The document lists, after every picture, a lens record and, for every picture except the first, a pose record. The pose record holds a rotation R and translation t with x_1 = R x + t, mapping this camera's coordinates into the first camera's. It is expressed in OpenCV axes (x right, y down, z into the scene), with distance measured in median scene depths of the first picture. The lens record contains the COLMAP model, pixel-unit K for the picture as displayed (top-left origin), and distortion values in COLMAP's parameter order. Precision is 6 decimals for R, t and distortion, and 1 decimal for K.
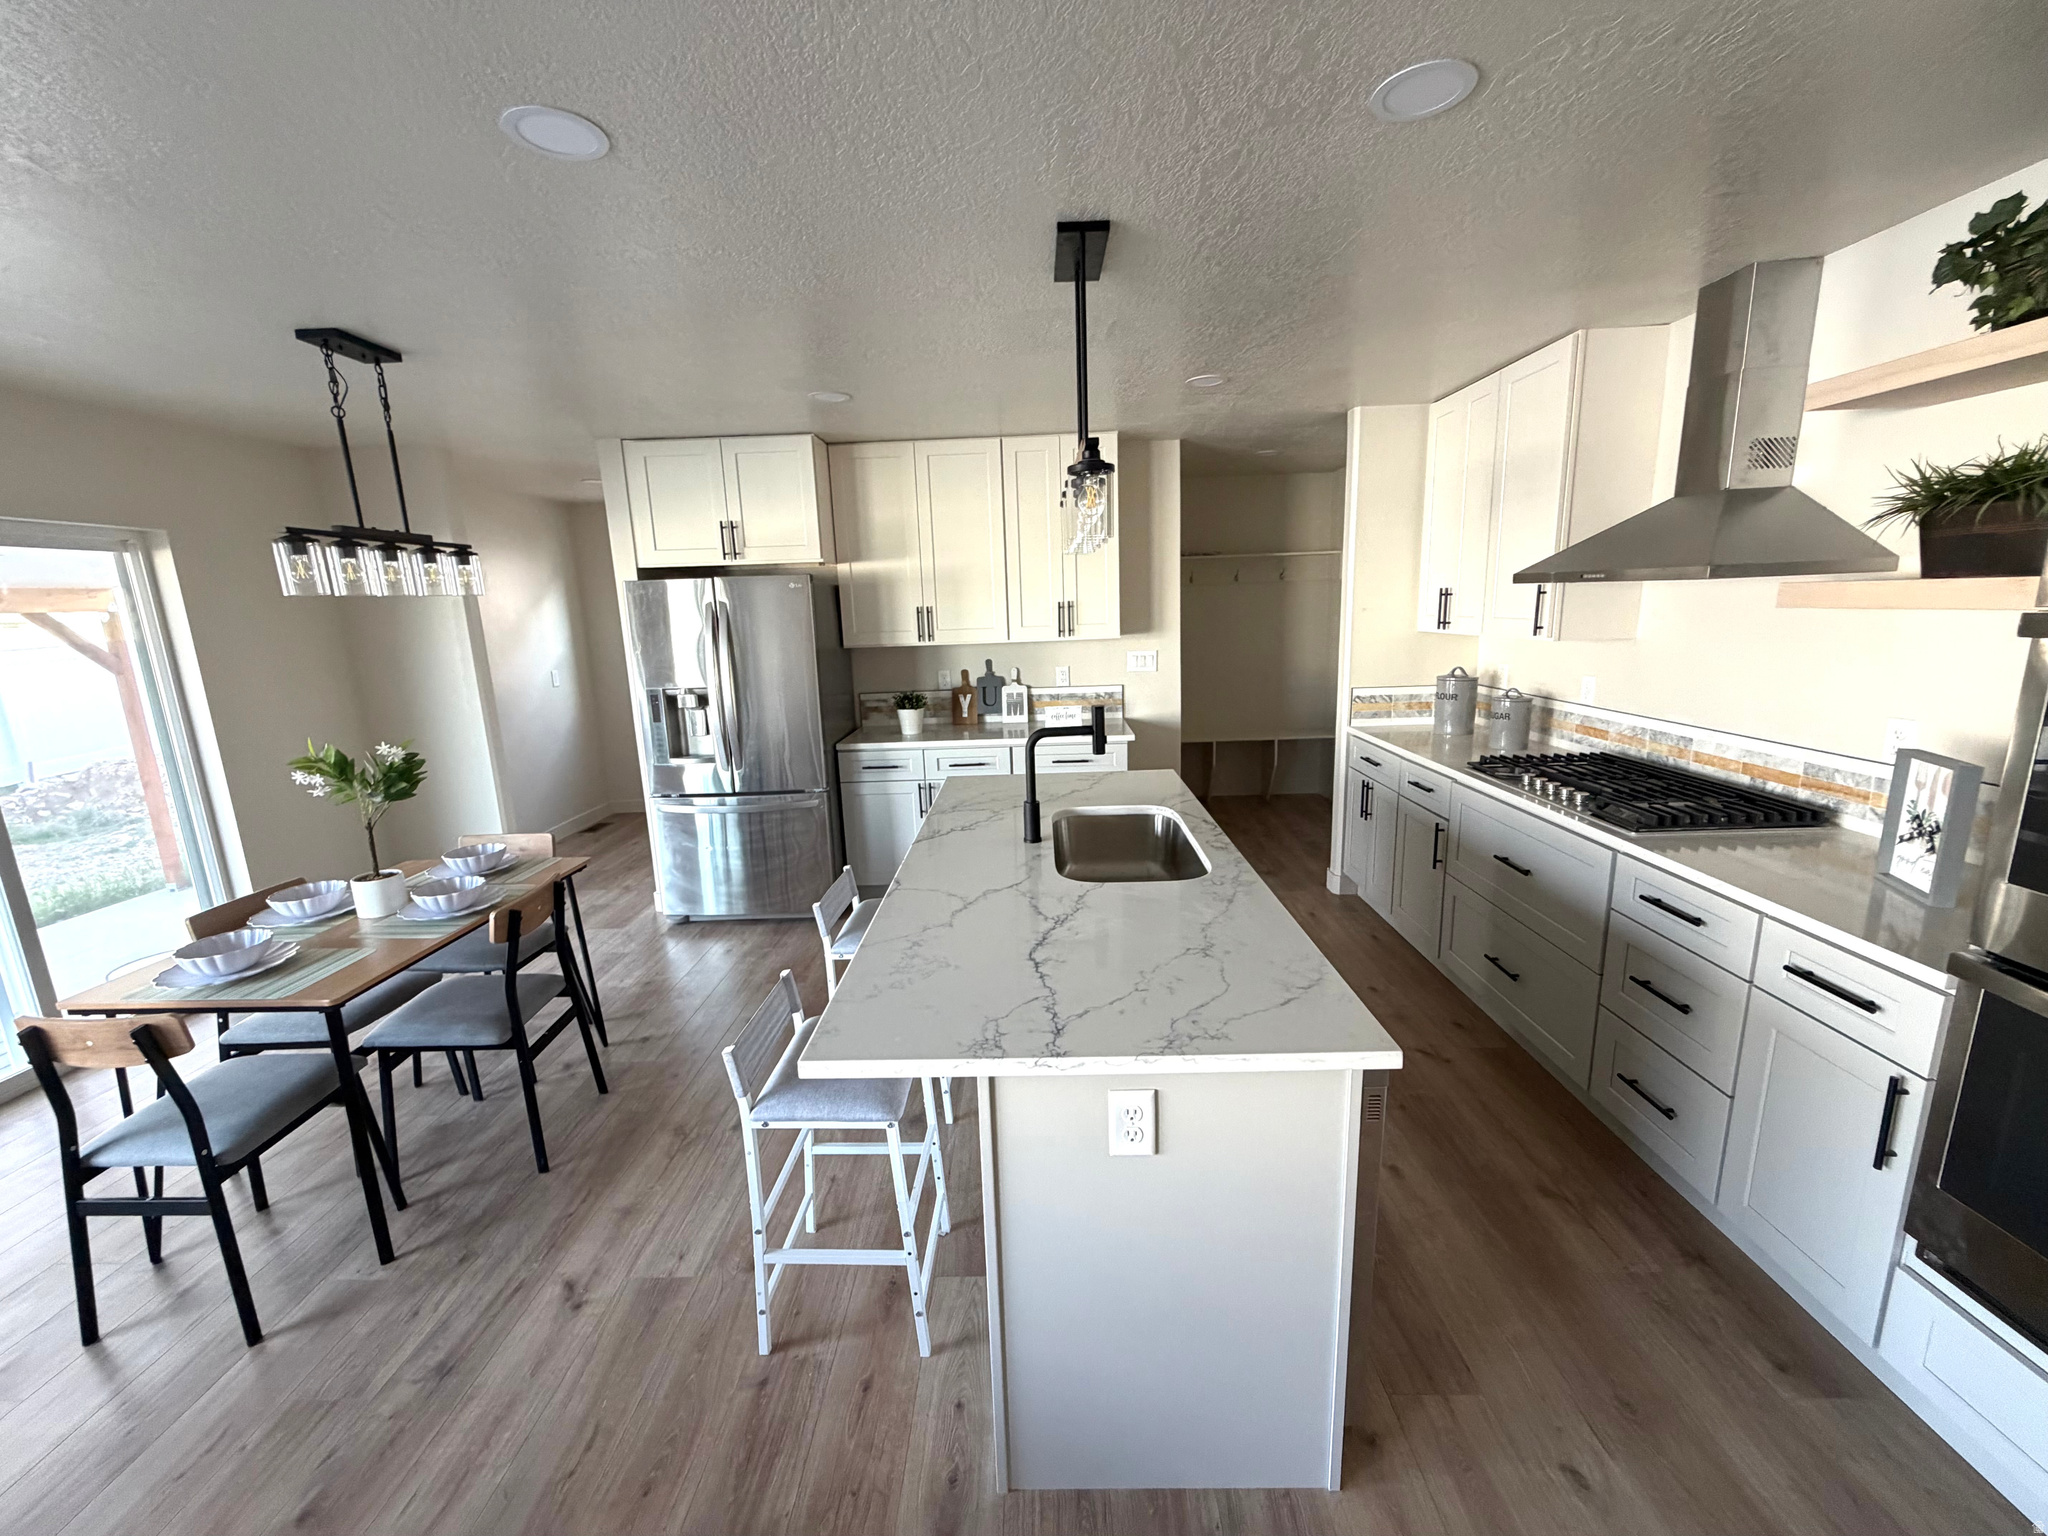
lens RADIAL K [[816.6, 0, 1017.7], [0, 816.6, 765.8], [0, 0, 1]] dist [-0.001112, 0.000707]
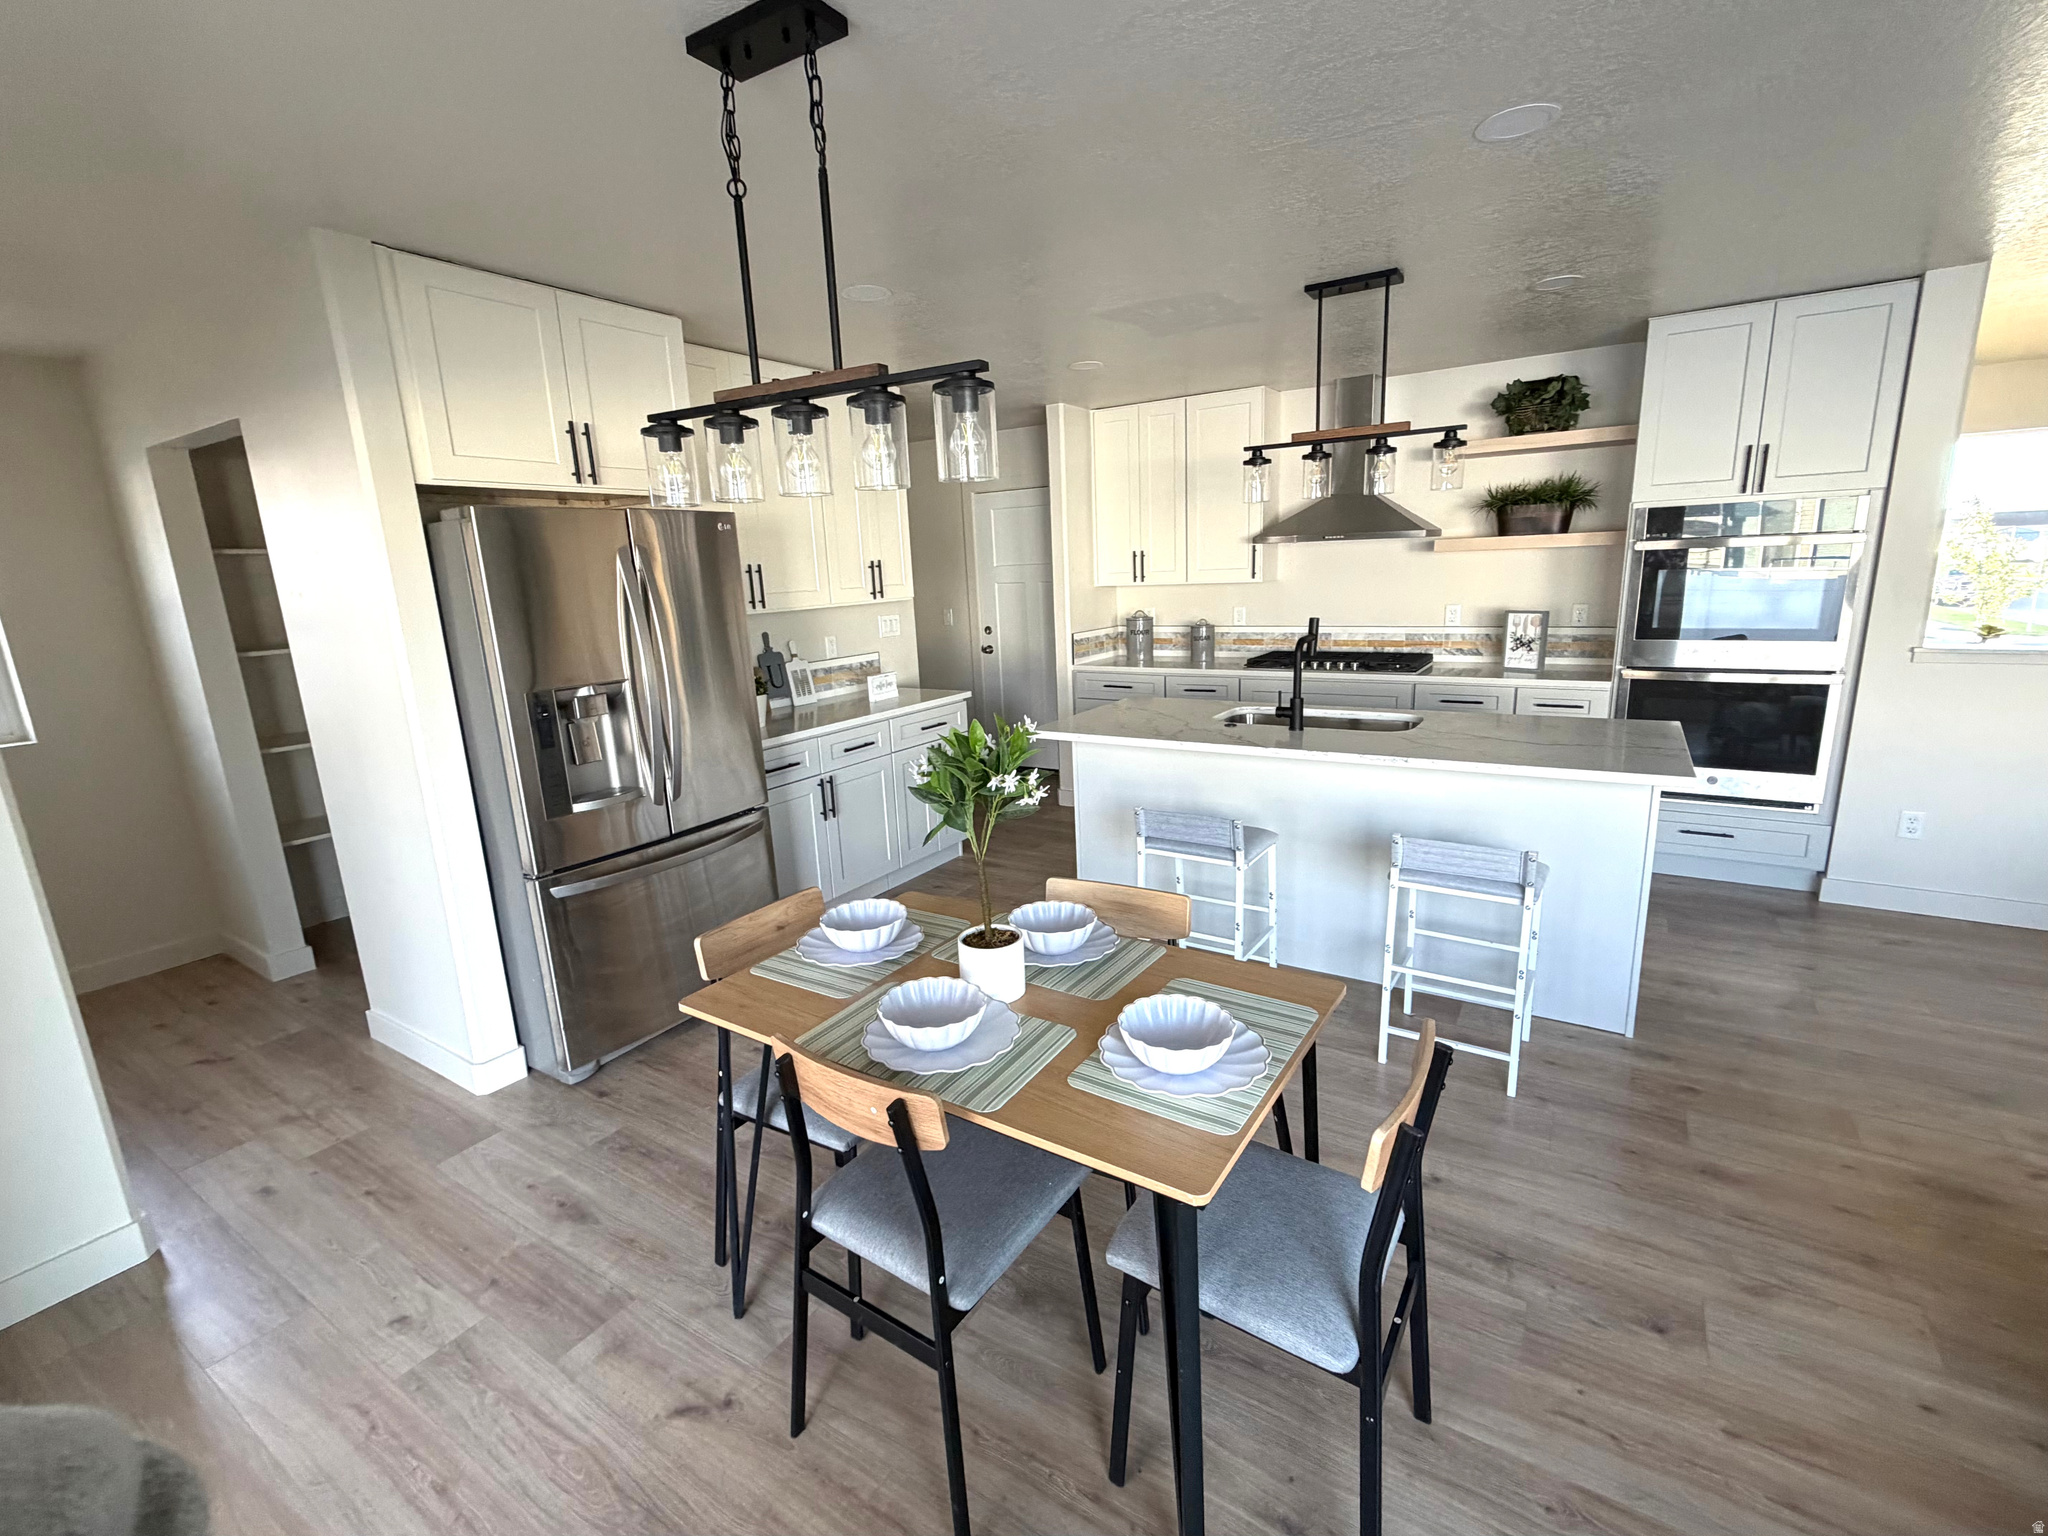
lens RADIAL K [[900.2, 0, 1024.0], [0, 900.2, 768.0], [0, 0, 1]] dist [-0.001083, -0.000412]
pose [[0.524047, -0.176363, 0.833229, -1.212743], [0.190832, 0.977765, 0.086935, -0.044915], [-0.830035, 0.113449, 0.546051, 0.533941]]
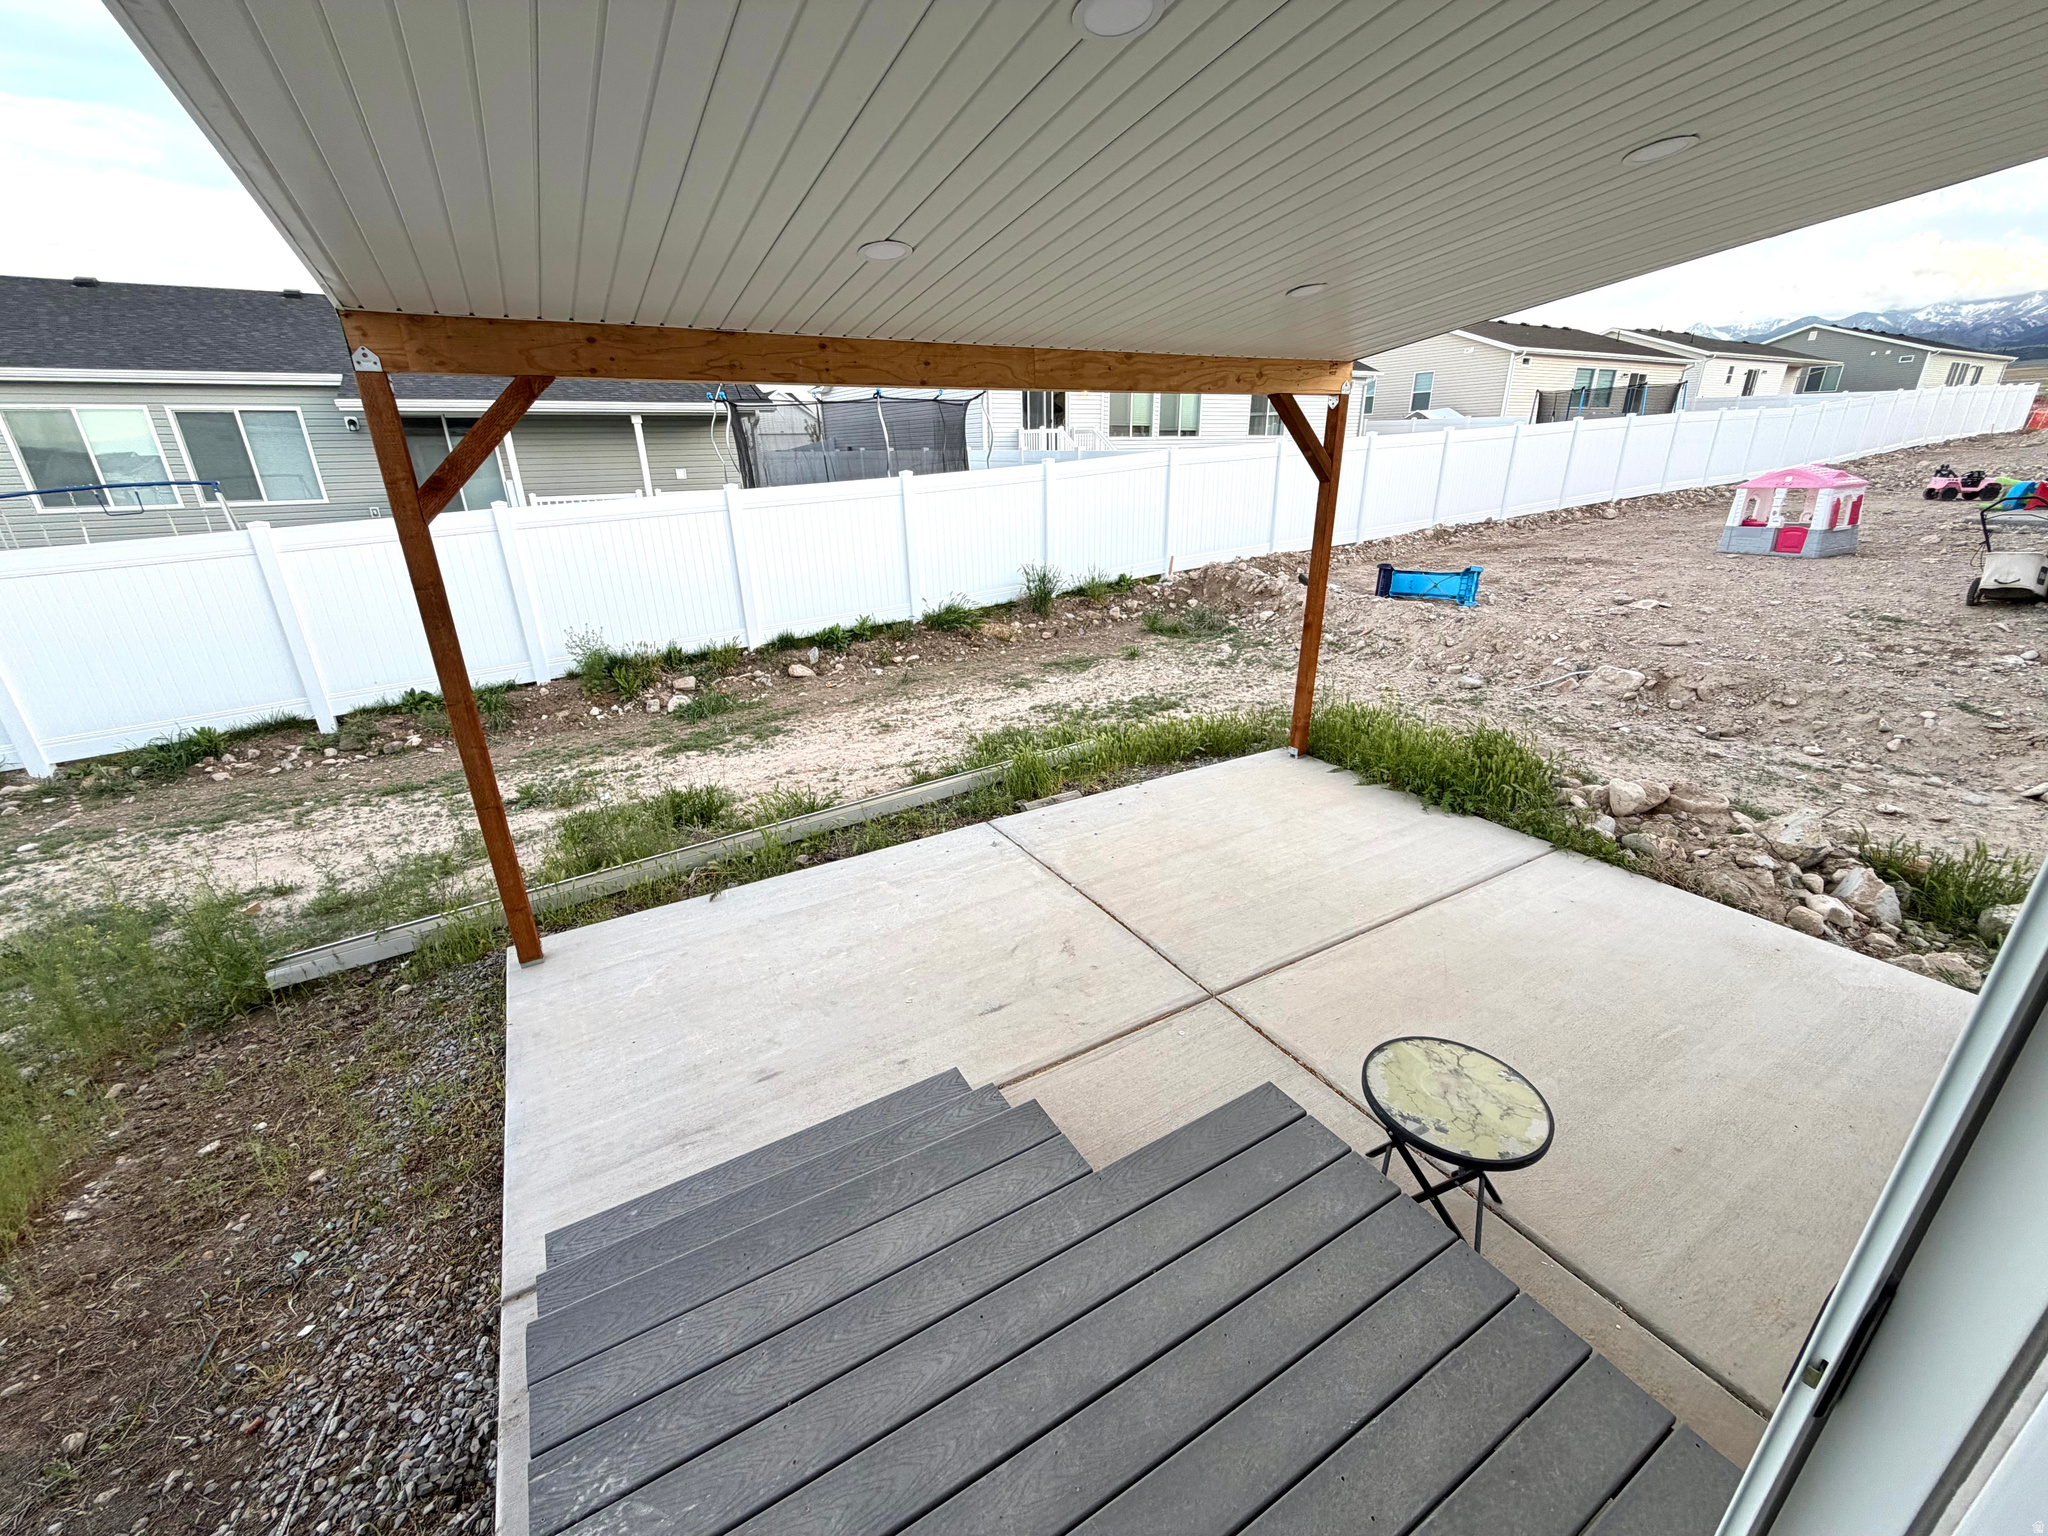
lens RADIAL K [[816.6, 0, 1017.7], [0, 816.6, 765.8], [0, 0, 1]] dist [-0.001112, 0.000707]
pose [[0.520326, 0.333120, -0.786315, -1.346105], [-0.171781, 0.942786, 0.285736, -0.069172], [0.836512, -0.013602, 0.547780, 0.791735]]
